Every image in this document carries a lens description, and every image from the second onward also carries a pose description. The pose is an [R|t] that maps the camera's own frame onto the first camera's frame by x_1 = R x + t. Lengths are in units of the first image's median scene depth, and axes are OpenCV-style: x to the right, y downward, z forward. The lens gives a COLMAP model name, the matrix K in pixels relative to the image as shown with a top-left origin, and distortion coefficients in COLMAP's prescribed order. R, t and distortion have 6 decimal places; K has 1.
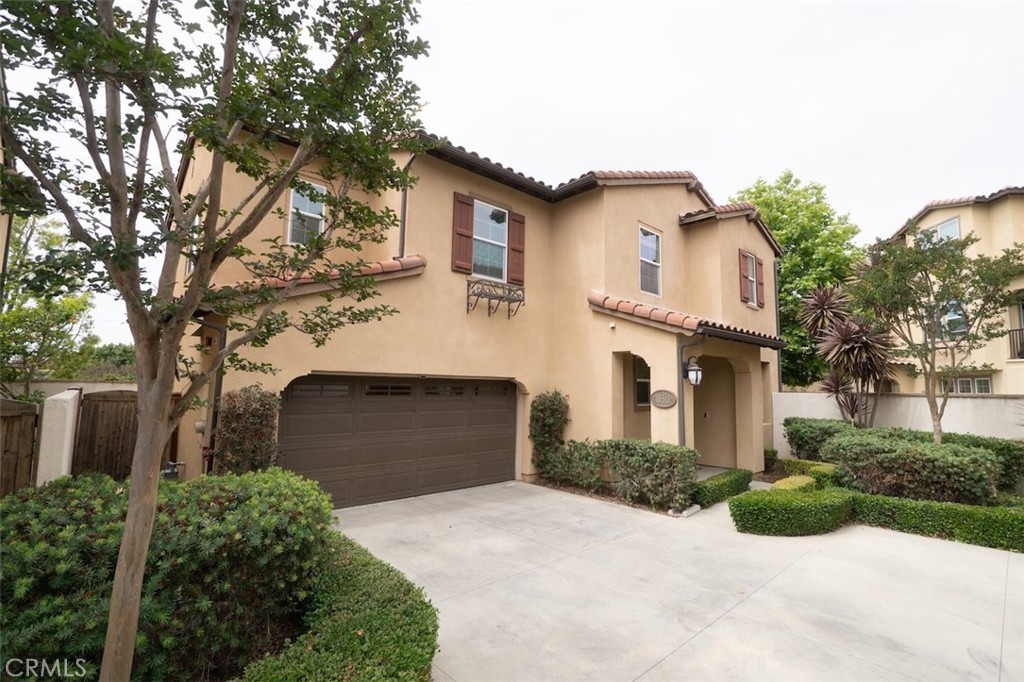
lens RADIAL K [[466.0, 0, 512.0], [0, 466.0, 339.8], [0, 0, 1]] dist [-0.009552, -0.000258]
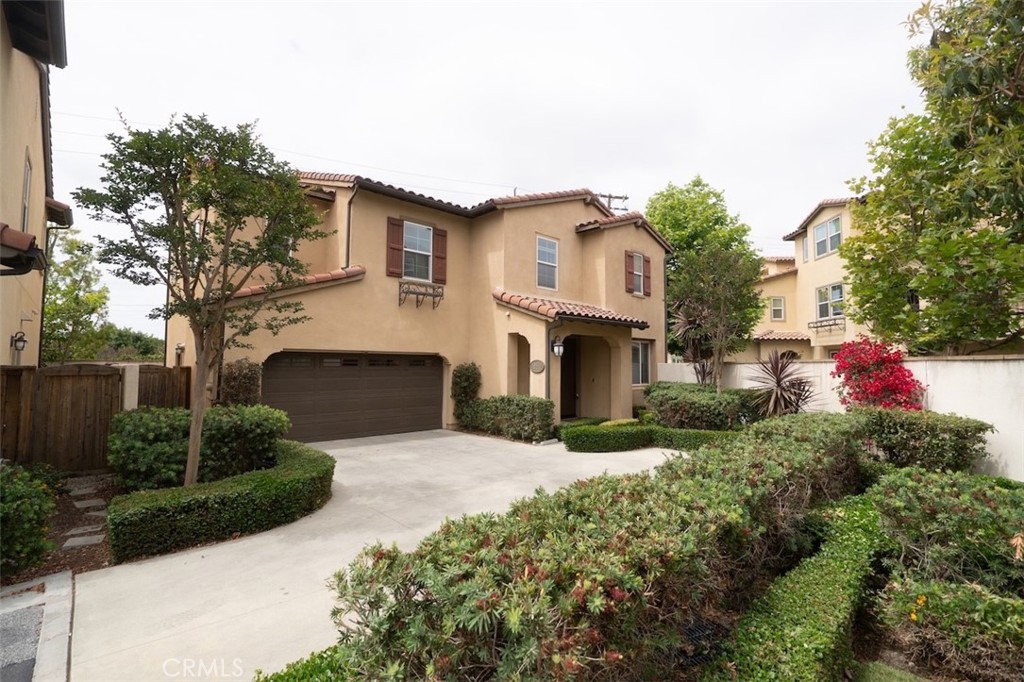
lens RADIAL K [[466.0, 0, 512.9], [0, 466.0, 341.0], [0, 0, 1]] dist [-0.009552, -0.000258]
pose [[0.999759, -0.010618, 0.019217, 0.203126], [0.009685, 0.998801, 0.047983, -0.016639], [-0.019704, -0.047786, 0.998663, -0.365923]]
